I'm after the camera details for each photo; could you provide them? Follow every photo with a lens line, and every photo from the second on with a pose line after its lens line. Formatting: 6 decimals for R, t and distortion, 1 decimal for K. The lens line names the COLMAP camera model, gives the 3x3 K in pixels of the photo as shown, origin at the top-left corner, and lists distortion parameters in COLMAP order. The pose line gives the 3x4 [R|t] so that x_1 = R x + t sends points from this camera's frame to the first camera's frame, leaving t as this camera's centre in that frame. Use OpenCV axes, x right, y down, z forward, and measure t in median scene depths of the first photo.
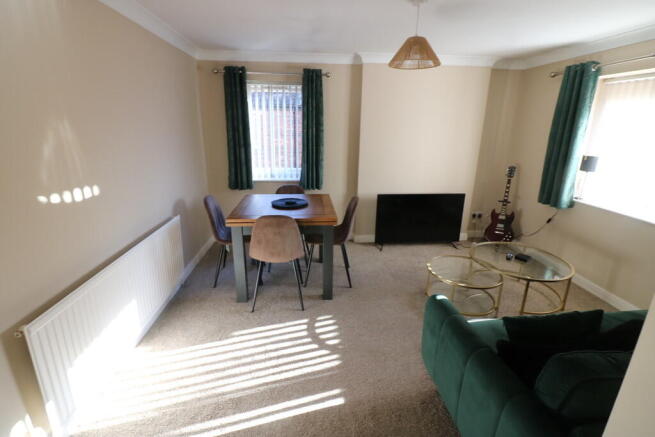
lens RADIAL K [[302.9, 0, 326.3], [0, 302.9, 214.4], [0, 0, 1]] dist [0.001434, -0.014164]
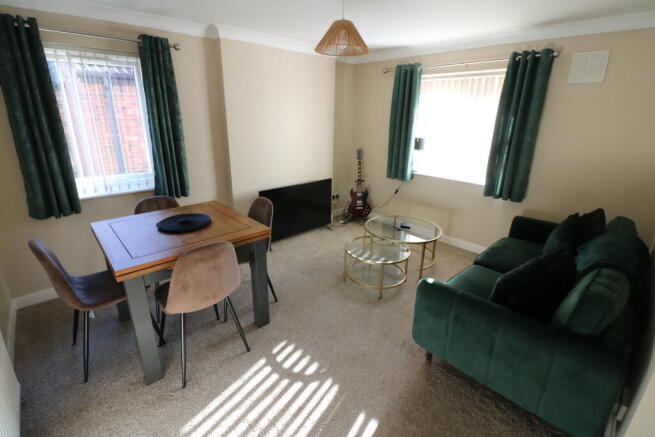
lens RADIAL K [[302.9, 0, 326.3], [0, 302.9, 214.4], [0, 0, 1]] dist [0.001434, -0.014164]
pose [[0.777183, -0.197149, 0.597594, -0.253565], [0.169422, 0.980145, 0.103017, -0.065016], [-0.606039, 0.021183, 0.795153, 0.184131]]
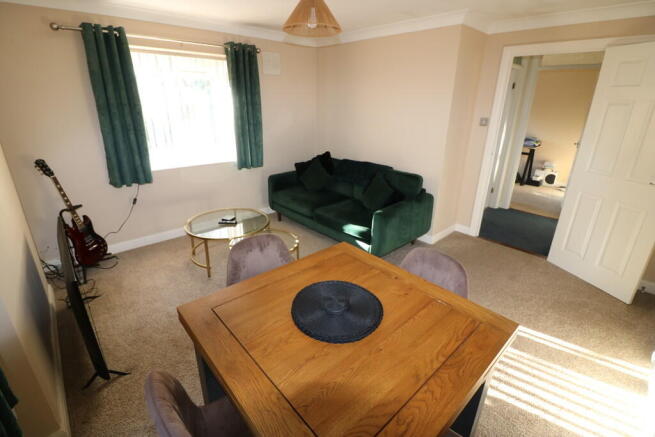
lens RADIAL K [[302.9, 0, 326.3], [0, 302.9, 214.4], [0, 0, 1]] dist [0.001434, -0.014164]
pose [[-0.615098, -0.291810, 0.732462, -0.315963], [0.197141, 0.842561, 0.501225, -0.296425], [-0.763406, 0.452701, -0.460730, 1.001578]]
